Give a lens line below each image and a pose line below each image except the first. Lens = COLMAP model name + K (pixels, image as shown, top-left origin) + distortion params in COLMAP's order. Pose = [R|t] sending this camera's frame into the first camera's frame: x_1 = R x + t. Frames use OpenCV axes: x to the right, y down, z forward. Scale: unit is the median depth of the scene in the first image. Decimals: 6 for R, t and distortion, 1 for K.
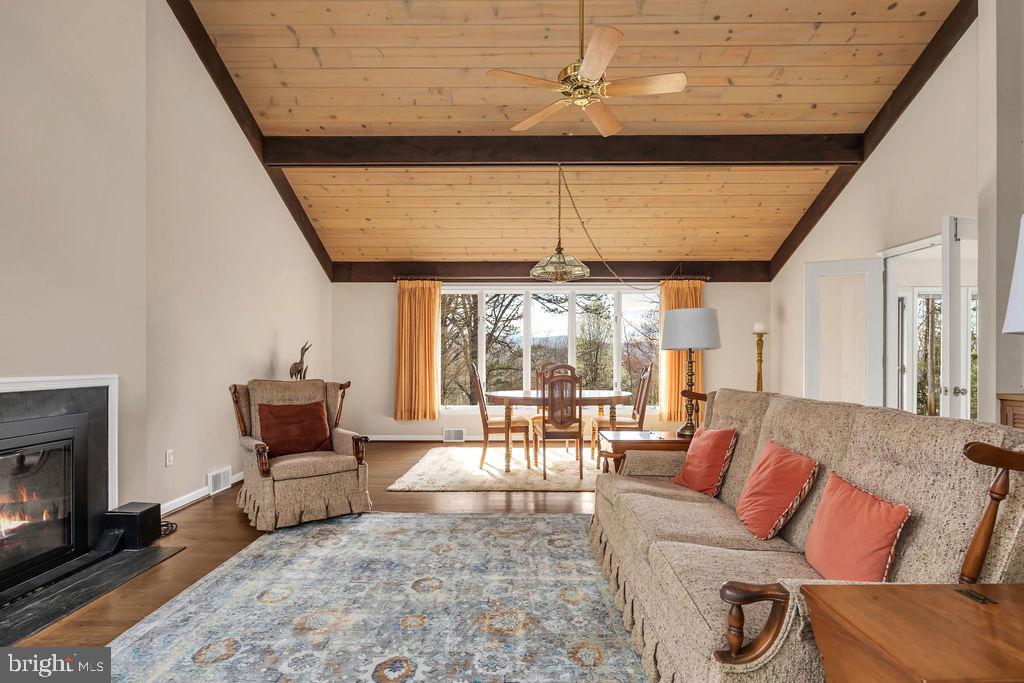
lens RADIAL K [[494.8, 0, 513.7], [0, 494.8, 361.0], [0, 0, 1]] dist [0.004839, -0.003735]
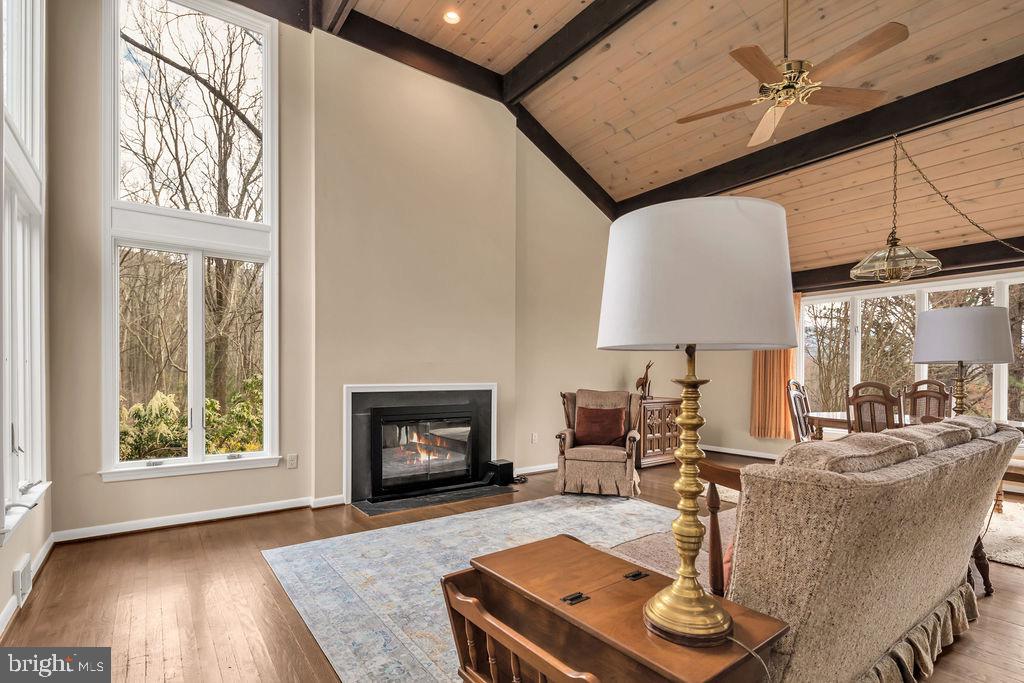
lens RADIAL K [[494.8, 0, 512.7], [0, 494.8, 379.5], [0, 0, 1]] dist [0.004839, -0.003735]
pose [[0.598705, 0.010342, -0.800903, 0.416099], [-0.007411, 0.999945, 0.007372, 0.000619], [0.800935, 0.001522, 0.598749, 0.011805]]
